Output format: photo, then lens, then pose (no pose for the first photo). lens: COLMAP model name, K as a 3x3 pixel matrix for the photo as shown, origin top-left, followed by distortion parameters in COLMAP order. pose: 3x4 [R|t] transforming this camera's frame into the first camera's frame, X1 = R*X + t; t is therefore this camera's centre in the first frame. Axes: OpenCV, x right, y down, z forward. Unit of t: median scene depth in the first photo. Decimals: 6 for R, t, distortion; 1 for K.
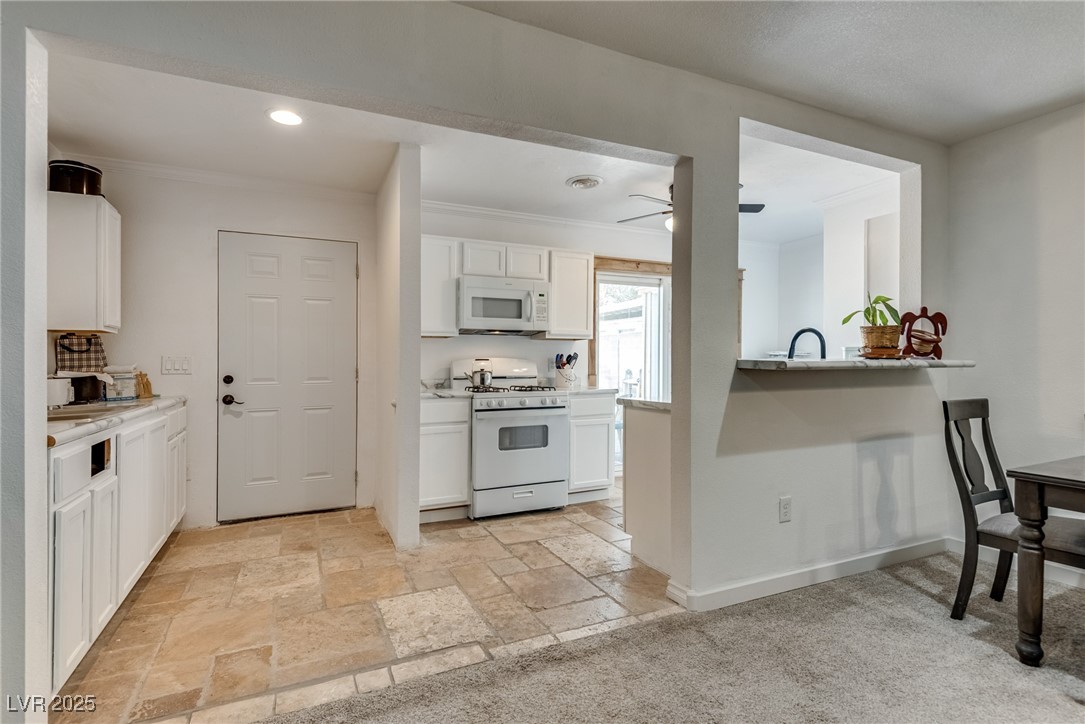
lens RADIAL K [[493.9, 0, 541.7], [0, 493.9, 365.4], [0, 0, 1]] dist [0.034740, -0.018776]
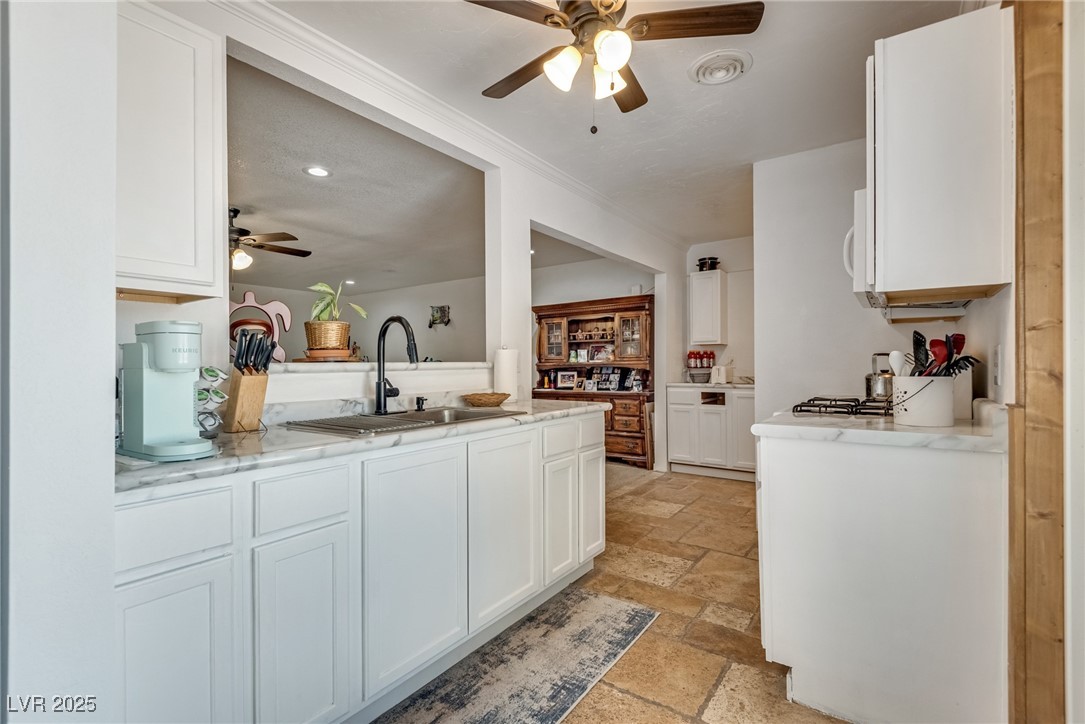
lens RADIAL K [[493.9, 0, 541.7], [0, 493.9, 365.4], [0, 0, 1]] dist [0.034740, -0.018776]
pose [[-0.878065, 0.005852, -0.478506, 0.708565], [0.004277, 0.999981, 0.004381, -0.003773], [0.478523, 0.001801, -0.878073, 1.782180]]
